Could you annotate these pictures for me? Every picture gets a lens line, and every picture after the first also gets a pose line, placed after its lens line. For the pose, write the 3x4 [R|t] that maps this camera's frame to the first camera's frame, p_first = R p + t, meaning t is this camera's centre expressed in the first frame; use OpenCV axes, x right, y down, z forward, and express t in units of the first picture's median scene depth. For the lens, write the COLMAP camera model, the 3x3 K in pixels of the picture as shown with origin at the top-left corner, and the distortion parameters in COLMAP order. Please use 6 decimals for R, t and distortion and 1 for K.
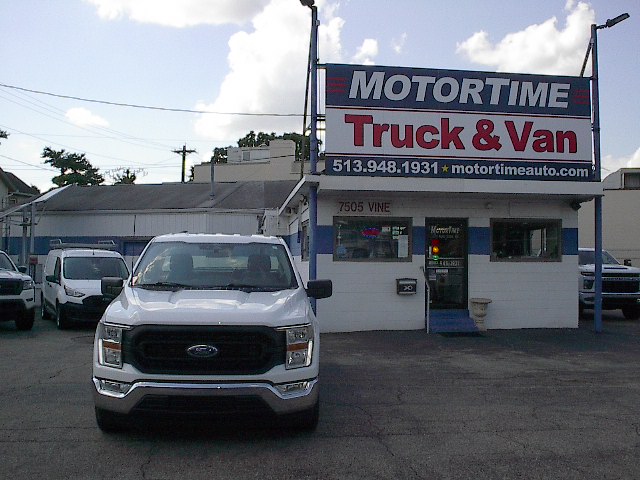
lens RADIAL K [[728.2, 0, 320.0], [0, 728.2, 240.0], [0, 0, 1]] dist [-0.151561, 0.141613]
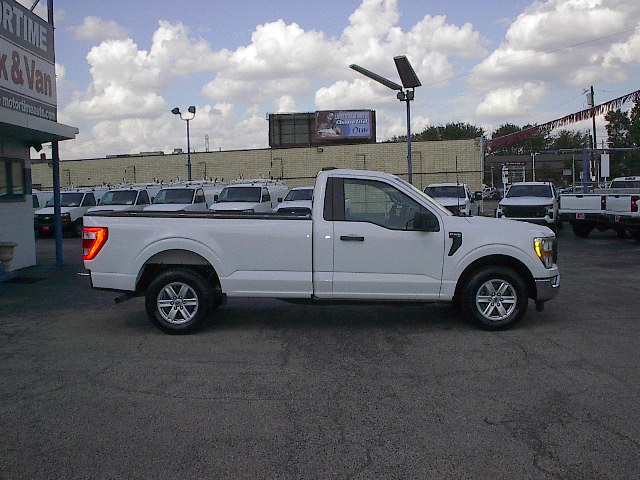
lens RADIAL K [[728.2, 0, 320.0], [0, 728.2, 240.0], [0, 0, 1]] dist [-0.151561, 0.141613]
pose [[0.090432, -0.076654, 0.992948, -0.670173], [-0.001594, 0.997021, 0.077114, 0.006458], [-0.995901, -0.008556, 0.090041, 0.521723]]
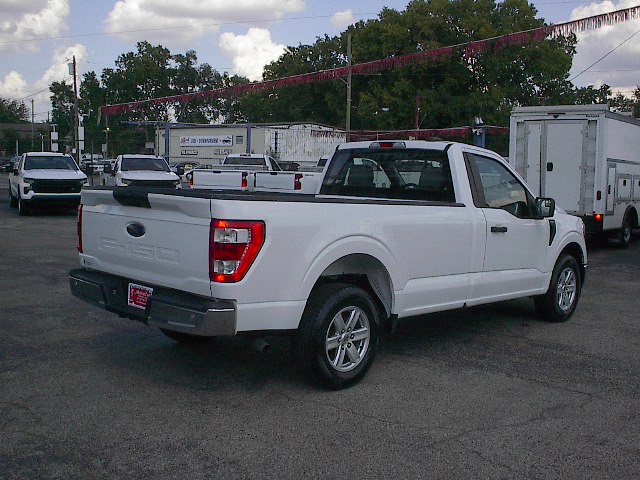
lens RADIAL K [[728.2, 0, 320.0], [0, 728.2, 240.0], [0, 0, 1]] dist [-0.151561, 0.141613]
pose [[-0.647923, -0.102438, 0.754786, -0.396698], [-0.045178, 0.994339, 0.096168, 0.016052], [-0.760365, 0.028210, -0.648883, 0.904307]]
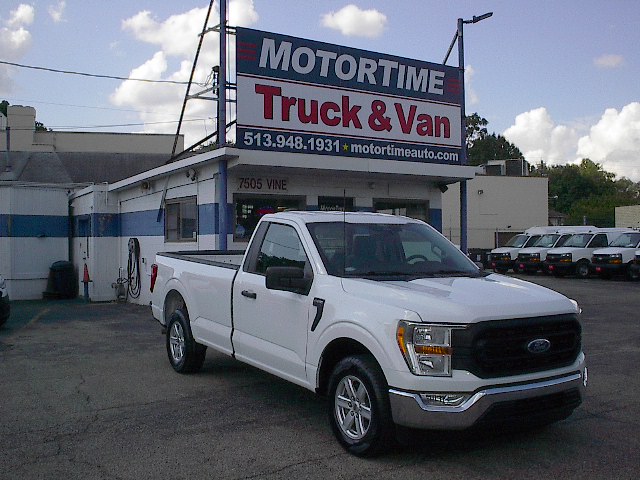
lens RADIAL K [[722.3, 0, 320.0], [0, 722.3, 240.0], [0, 0, 1]] dist [-0.155921, 0.232318]
pose [[0.892225, -0.009307, 0.451495, -0.301091], [-0.003771, 0.999599, 0.028057, 0.000541], [-0.451575, -0.026735, 0.891833, 0.135177]]
